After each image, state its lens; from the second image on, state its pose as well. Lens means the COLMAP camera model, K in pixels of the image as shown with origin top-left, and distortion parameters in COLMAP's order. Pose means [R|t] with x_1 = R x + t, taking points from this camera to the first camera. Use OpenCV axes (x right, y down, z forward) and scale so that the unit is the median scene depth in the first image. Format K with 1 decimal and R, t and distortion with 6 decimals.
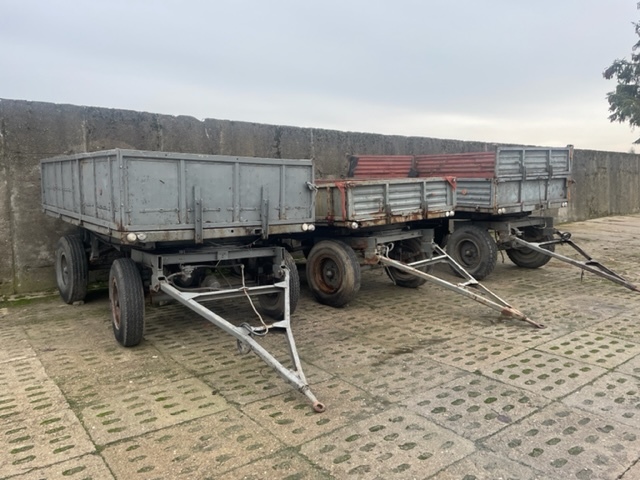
lens RADIAL K [[483.5, 0, 323.9], [0, 483.5, 241.1], [0, 0, 1]] dist [0.092684, -0.120278]
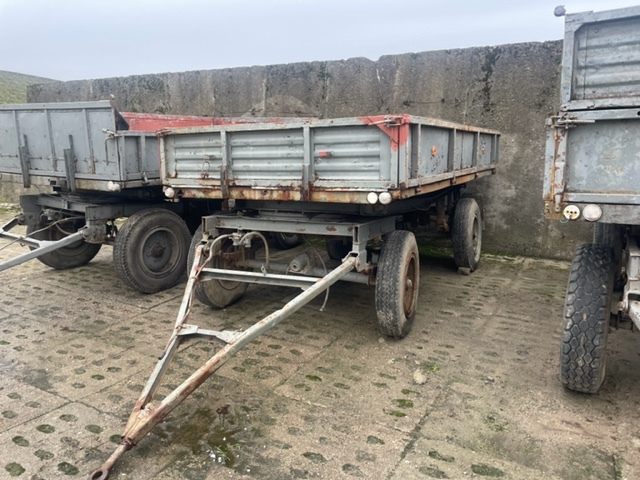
lens RADIAL K [[484.0, 0, 313.6], [0, 484.0, 236.4], [0, 0, 1]] dist [0.091892, -0.122694]
pose [[0.376912, 0.177026, -0.909175, 0.758274], [-0.115612, 0.982882, 0.143449, -0.091544], [0.919005, 0.051044, 0.390926, 0.889962]]
